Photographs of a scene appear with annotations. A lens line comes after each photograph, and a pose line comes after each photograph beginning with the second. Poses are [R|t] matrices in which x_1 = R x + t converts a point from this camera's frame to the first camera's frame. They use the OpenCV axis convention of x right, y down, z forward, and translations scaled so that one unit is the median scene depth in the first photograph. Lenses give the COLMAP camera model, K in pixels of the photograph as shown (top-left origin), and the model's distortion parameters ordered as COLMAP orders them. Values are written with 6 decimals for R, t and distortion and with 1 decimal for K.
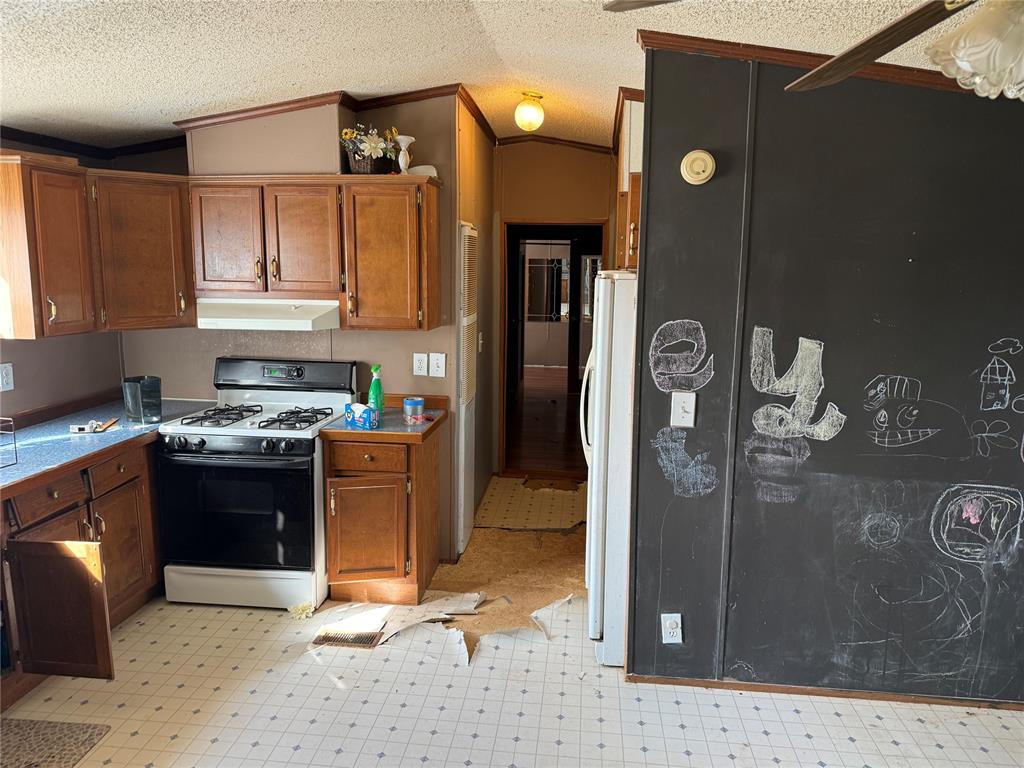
lens RADIAL K [[716.9, 0, 507.3], [0, 716.9, 380.2], [0, 0, 1]] dist [0.086923, -0.113675]
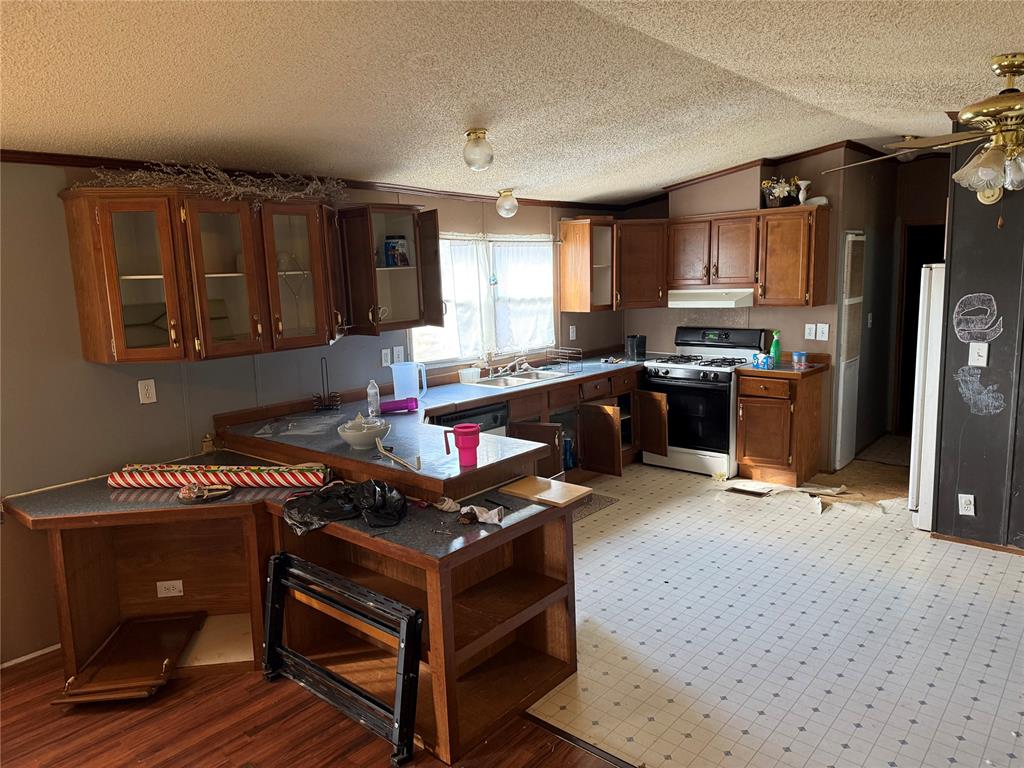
lens RADIAL K [[716.9, 0, 507.3], [0, 716.9, 380.2], [0, 0, 1]] dist [0.086923, -0.113675]
pose [[0.822448, 0.050636, -0.566582, 0.236479], [-0.051270, 0.998575, 0.014821, 0.096076], [0.566525, 0.016859, 0.823872, -0.622325]]
